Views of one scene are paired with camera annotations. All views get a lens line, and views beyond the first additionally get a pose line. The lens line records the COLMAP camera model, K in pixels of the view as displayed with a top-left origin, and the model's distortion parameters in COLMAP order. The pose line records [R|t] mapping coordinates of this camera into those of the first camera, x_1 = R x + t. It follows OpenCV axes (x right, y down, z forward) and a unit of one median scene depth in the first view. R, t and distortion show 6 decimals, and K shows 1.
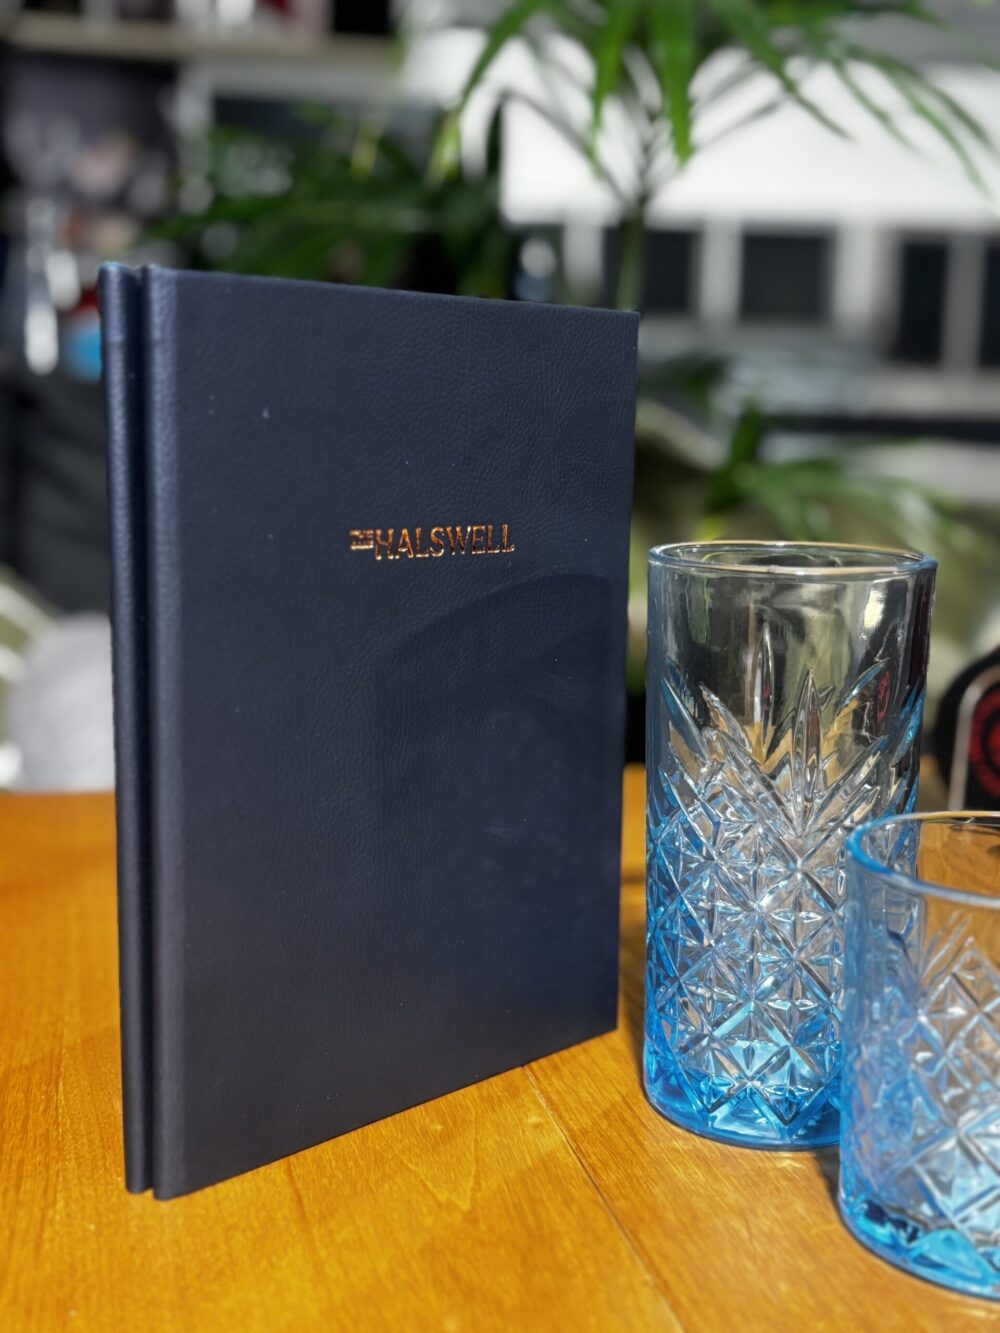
lens RADIAL K [[1614.6, 0, 496.3], [0, 1614.6, 662.1], [0, 0, 1]] dist [-0.032595, 0.000000]
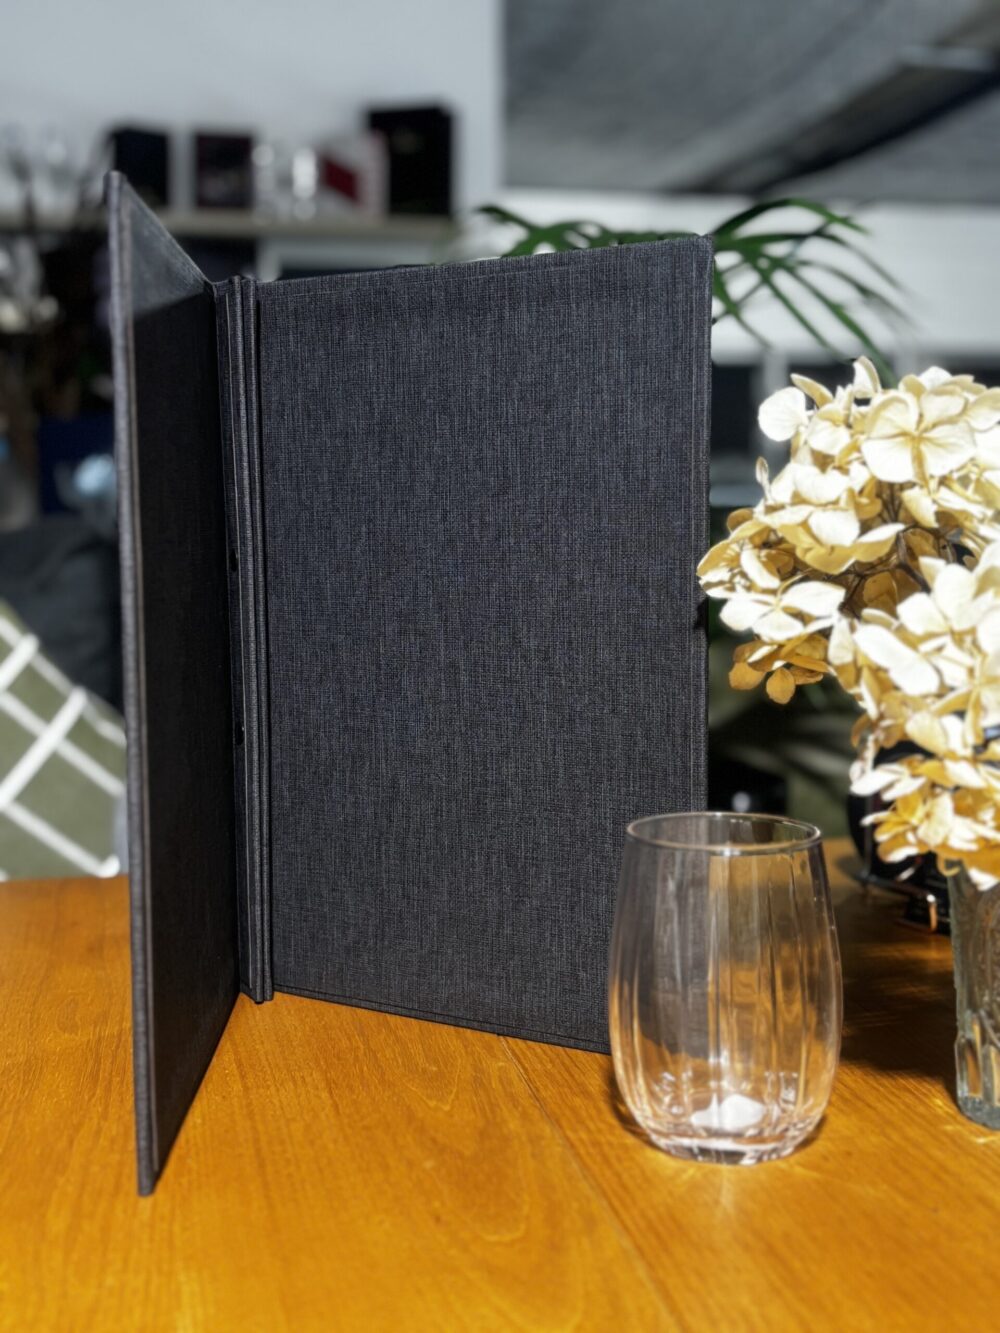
lens RADIAL K [[1614.6, 0, 538.2], [0, 1614.6, 652.3], [0, 0, 1]] dist [-0.032595, 0.000000]
pose [[0.999281, -0.029641, -0.023646, 0.115213], [0.027492, 0.995867, -0.086565, 0.047820], [0.026114, 0.085853, 0.995966, -0.533264]]
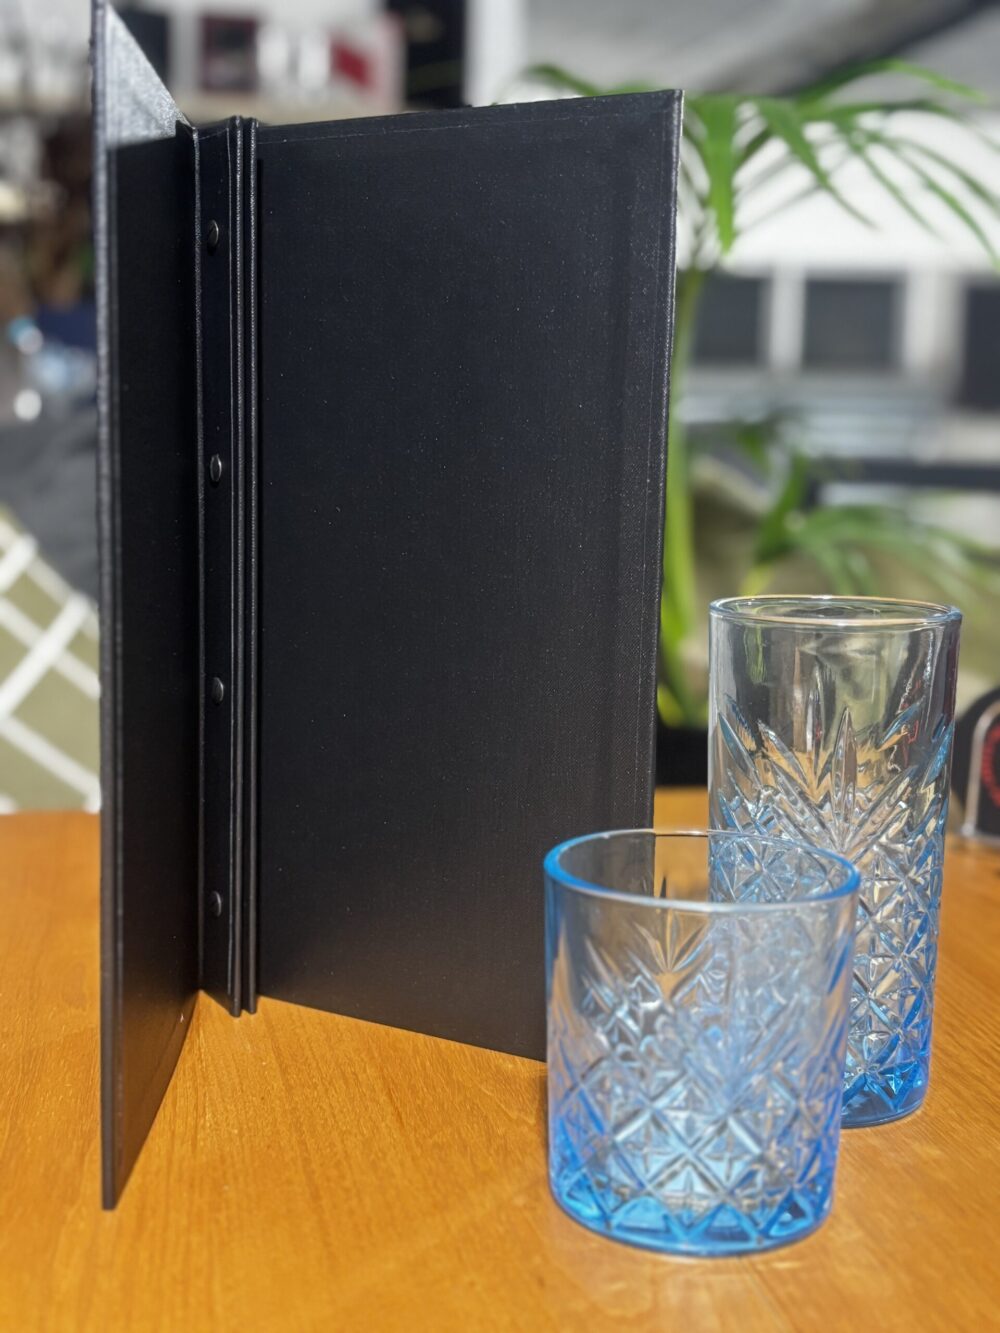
lens RADIAL K [[1614.6, 0, 501.7], [0, 1614.6, 663.8], [0, 0, 1]] dist [-0.032595, 0.000000]
pose [[0.999178, -0.003633, -0.040385, 0.009313], [0.002540, 0.999630, -0.027075, 0.018913], [0.040469, 0.026951, 0.998817, -0.255153]]
